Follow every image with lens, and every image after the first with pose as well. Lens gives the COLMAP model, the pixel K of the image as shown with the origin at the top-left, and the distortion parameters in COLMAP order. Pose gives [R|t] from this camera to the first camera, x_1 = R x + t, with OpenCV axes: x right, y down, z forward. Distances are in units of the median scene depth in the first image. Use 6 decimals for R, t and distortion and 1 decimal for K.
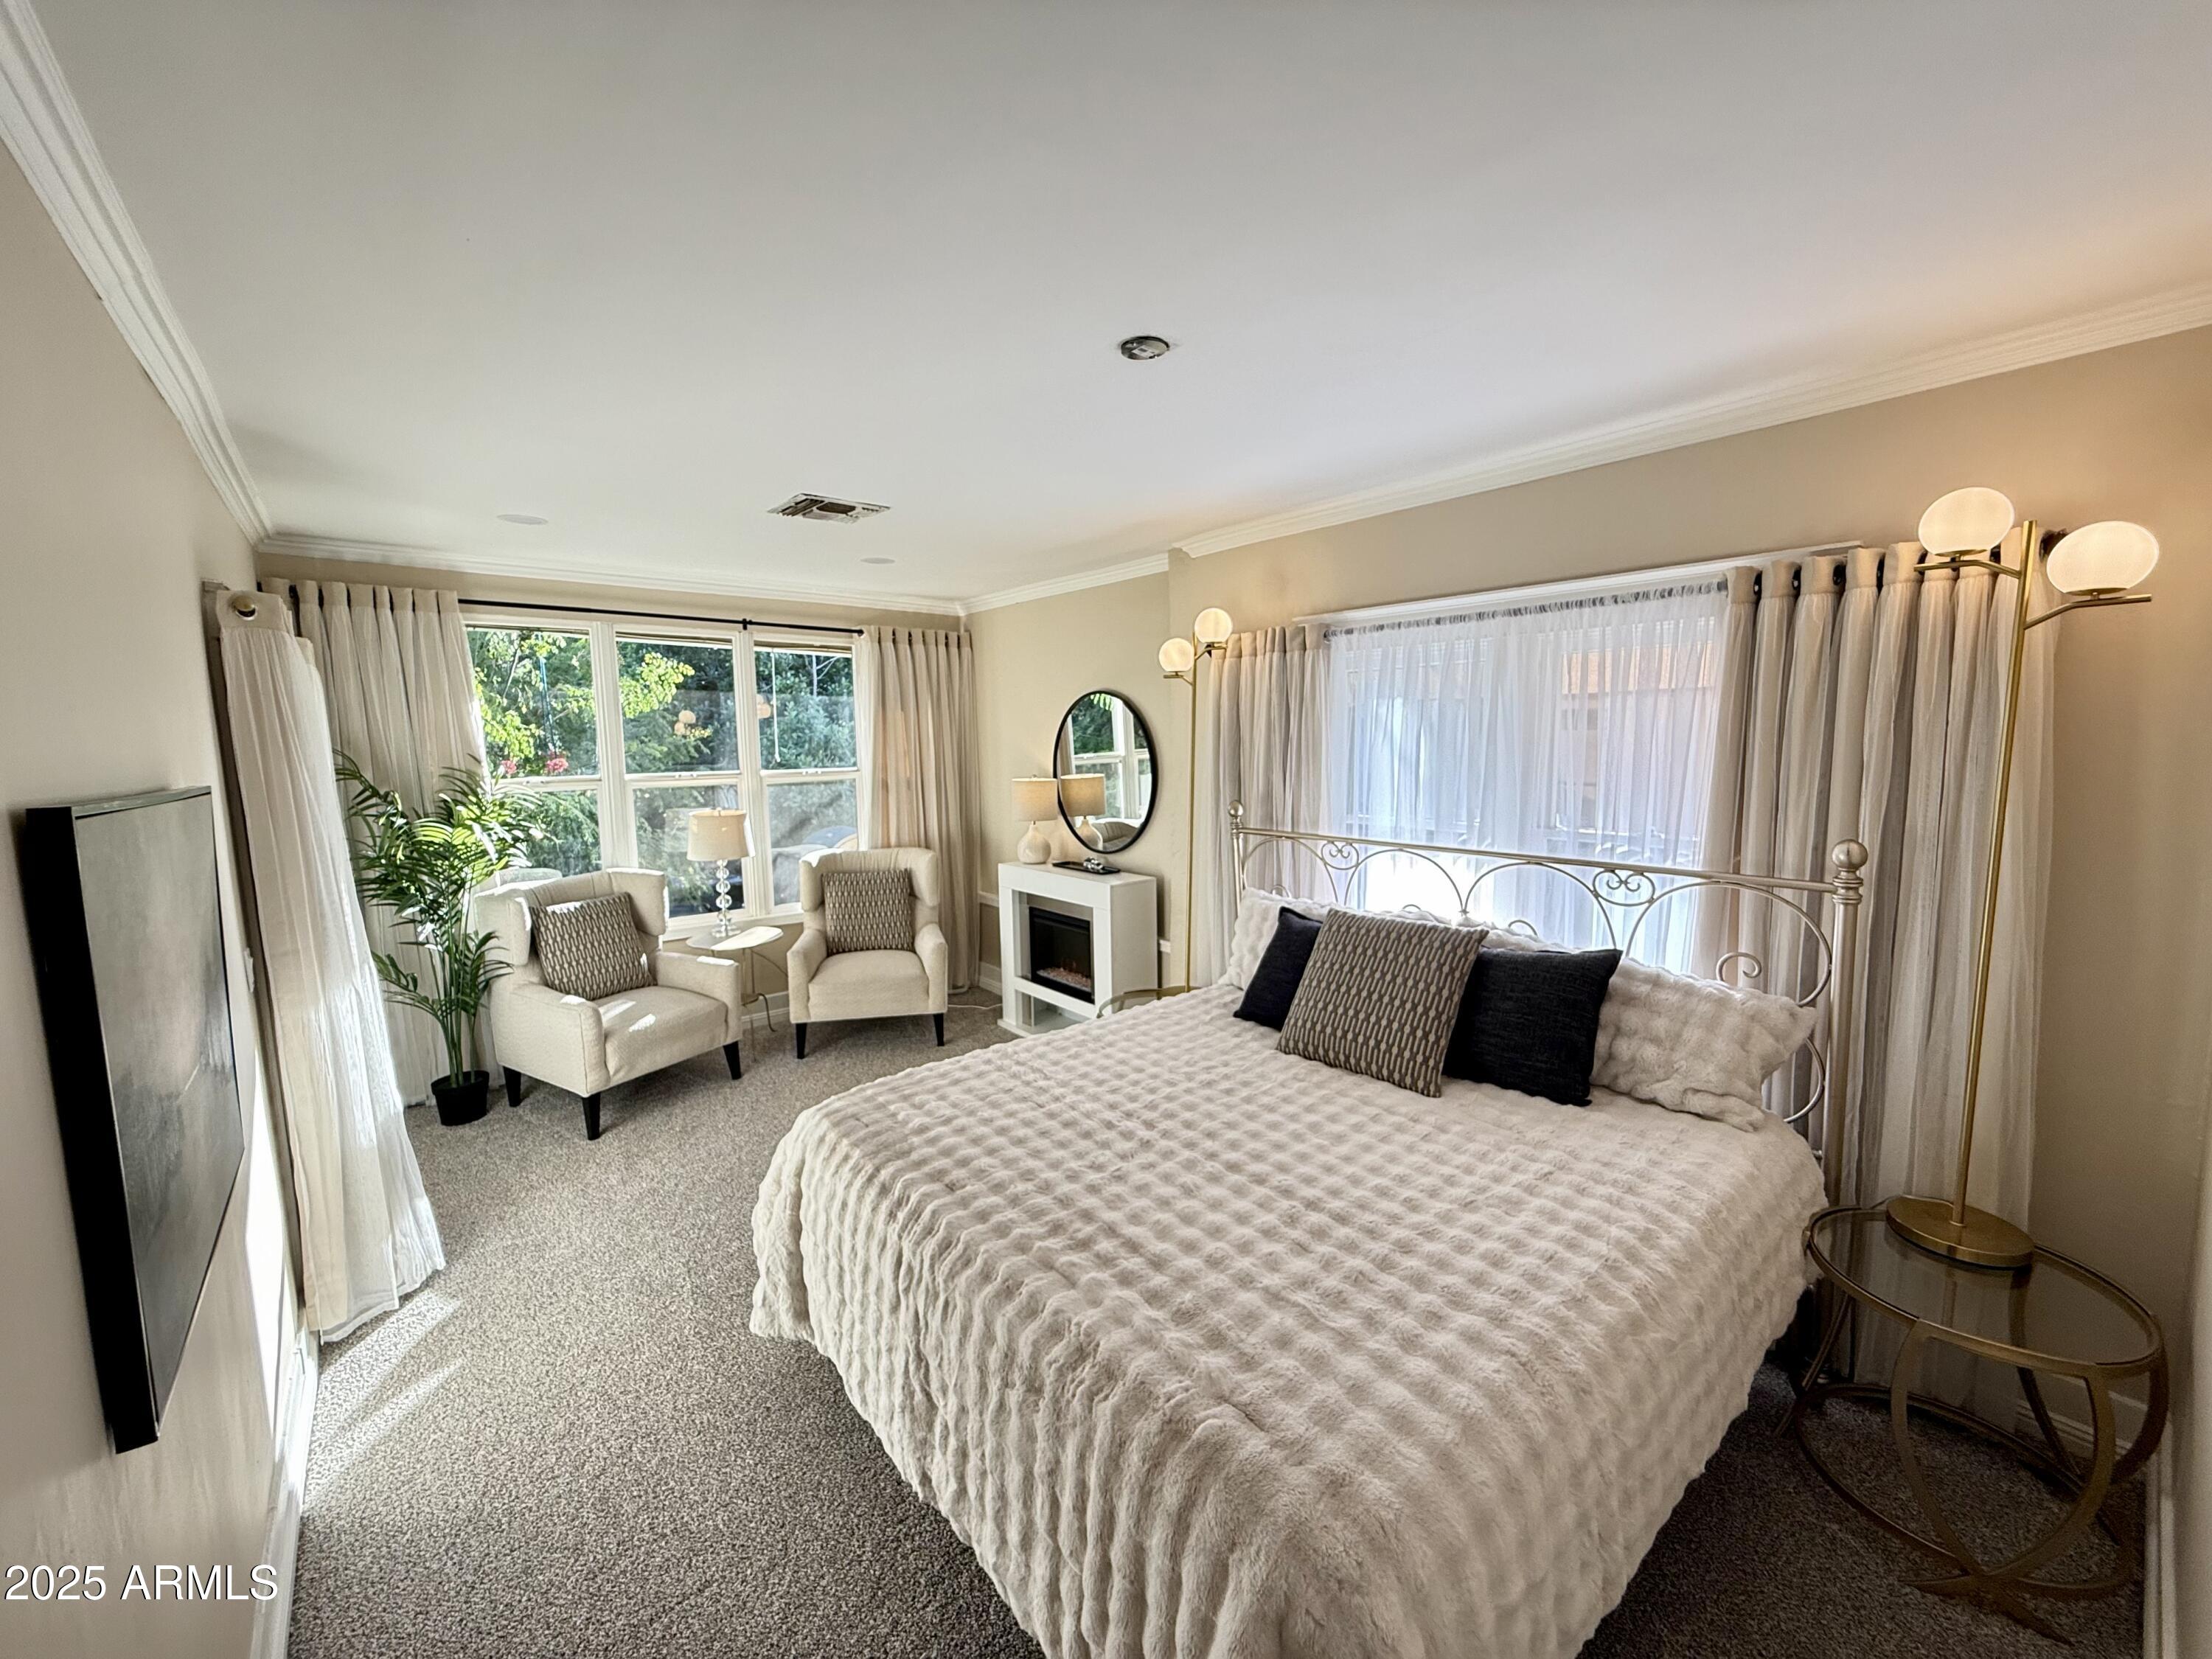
lens RADIAL K [[884.3, 0, 1105.9], [0, 884.3, 825.7], [0, 0, 1]] dist [-0.004616, 0.000277]
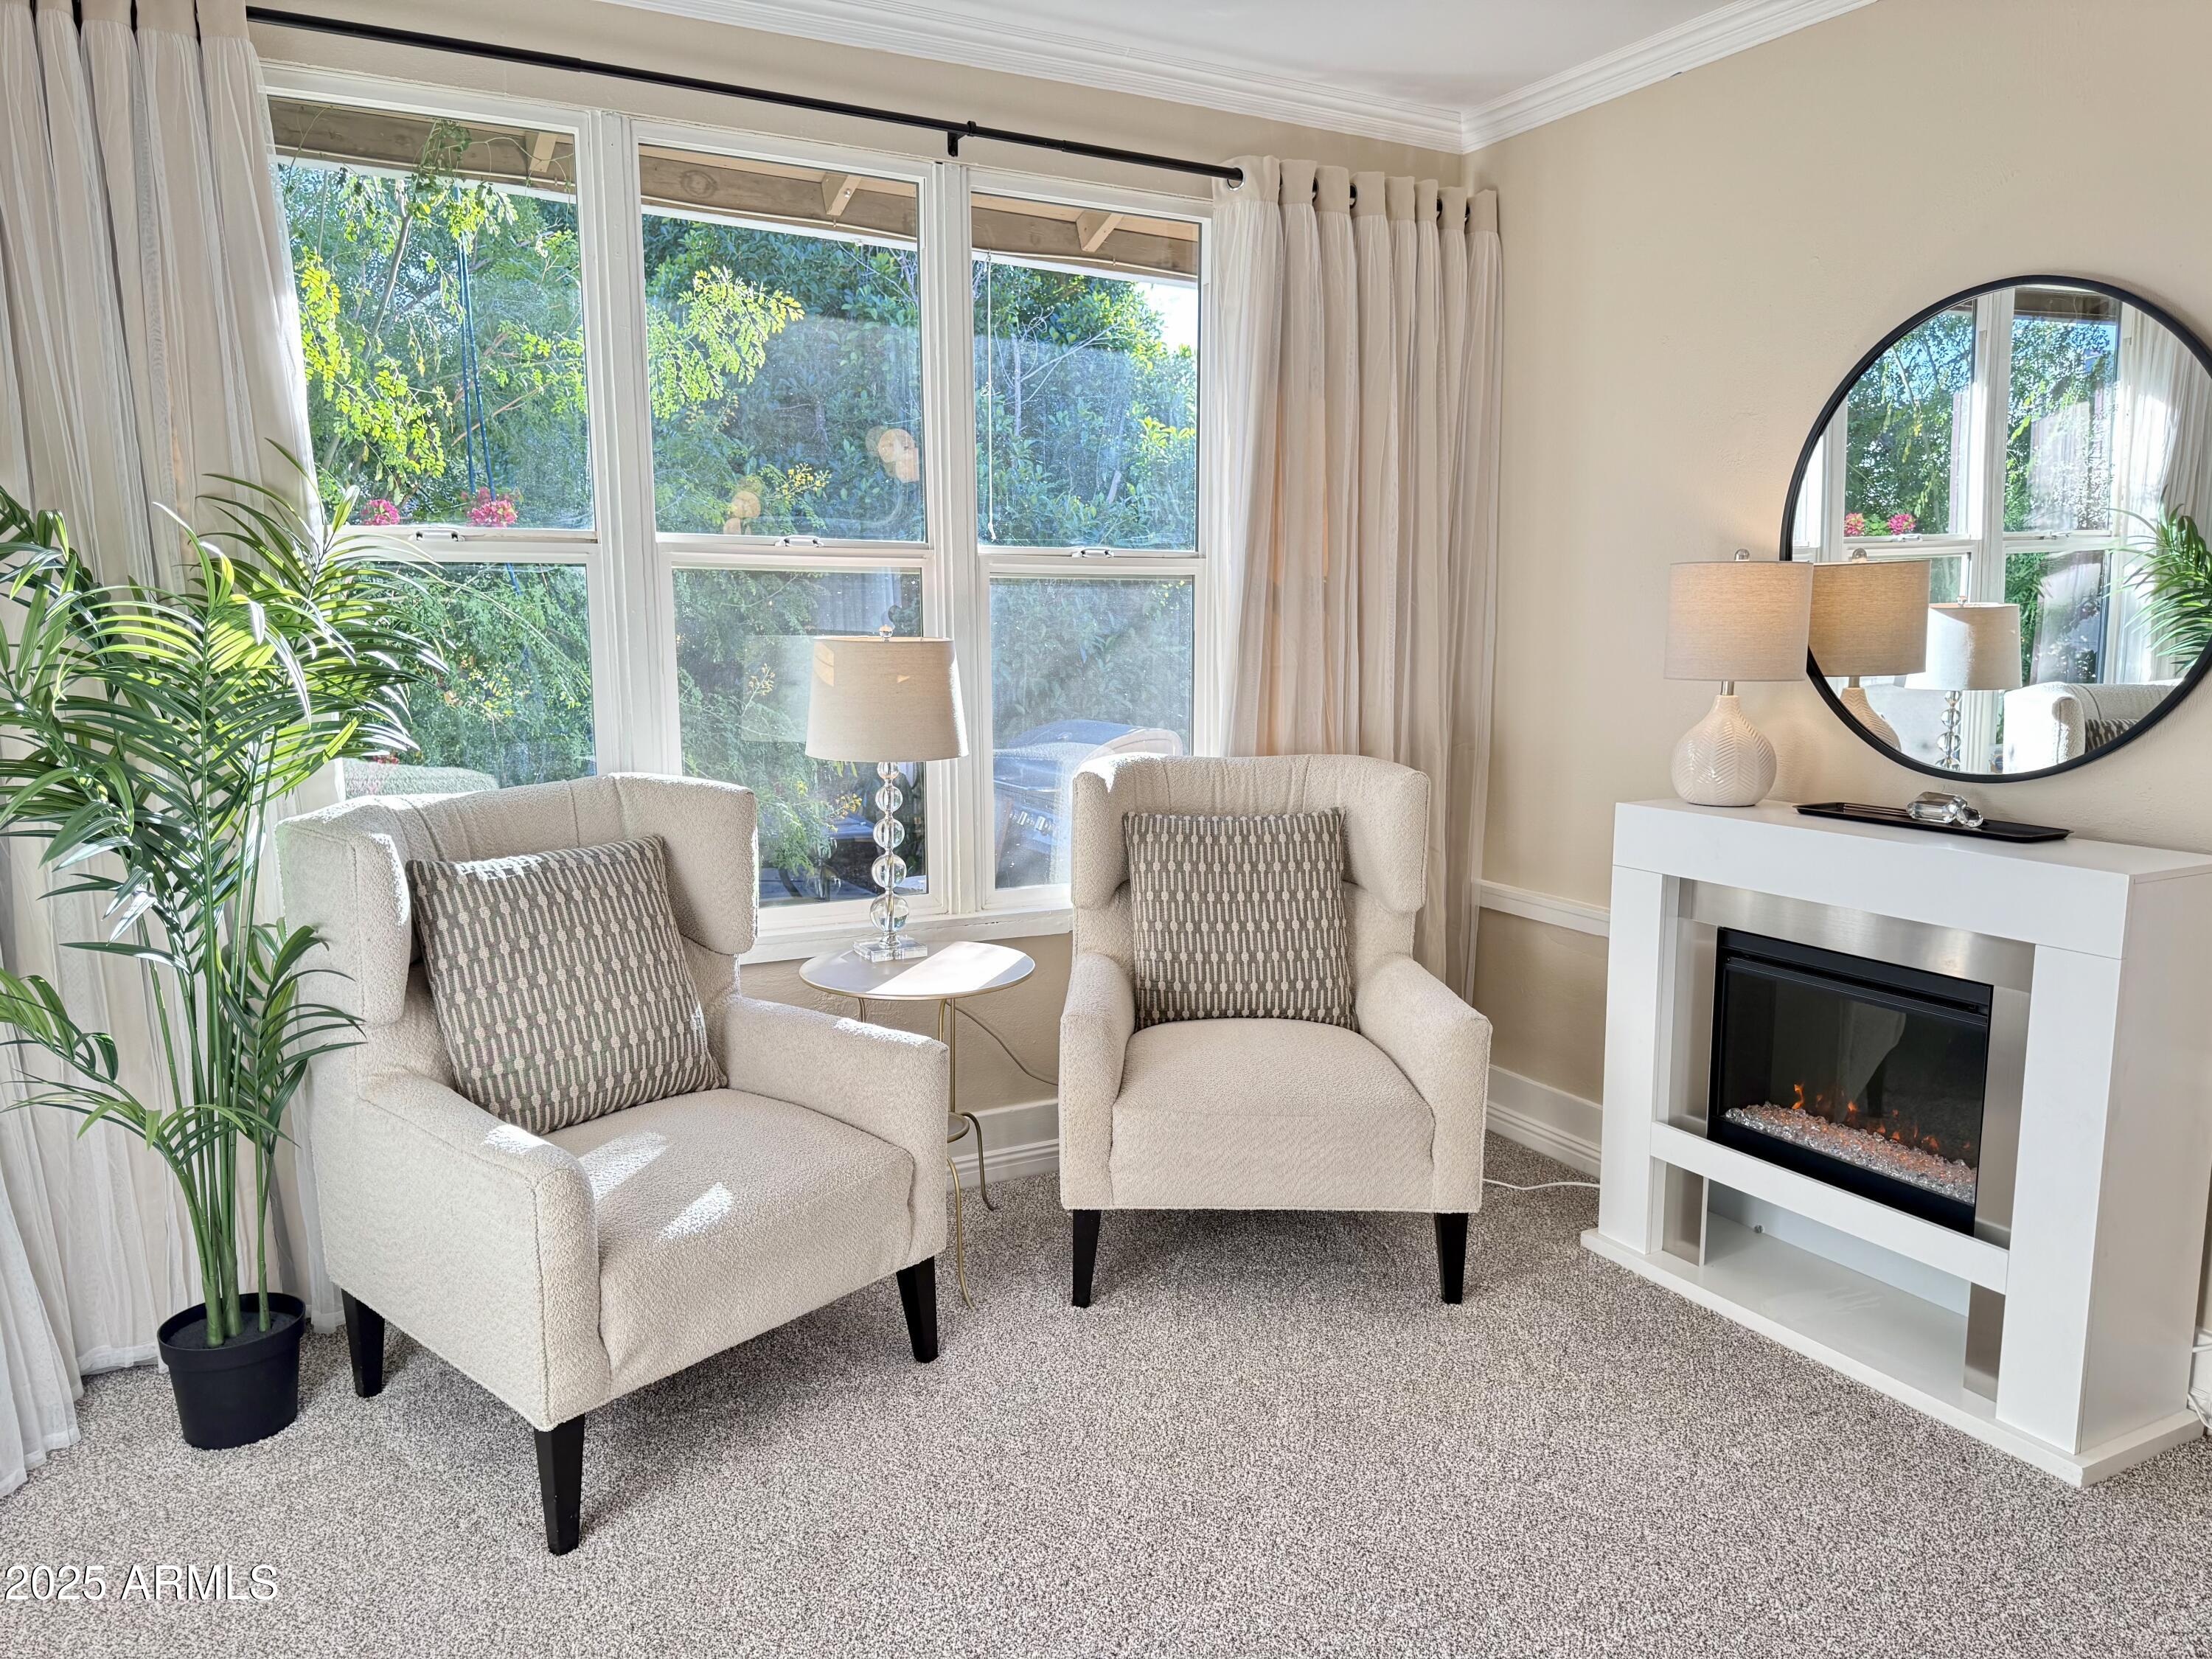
lens RADIAL K [[1519.2, 0, 1102.7], [0, 1519.2, 838.6], [0, 0, 1]] dist [0.022978, -0.041204]
pose [[0.981767, 0.043727, -0.184991, -0.231955], [-0.034818, 0.998084, 0.051140, 0.037205], [0.186872, -0.043767, 0.981409, 0.393431]]
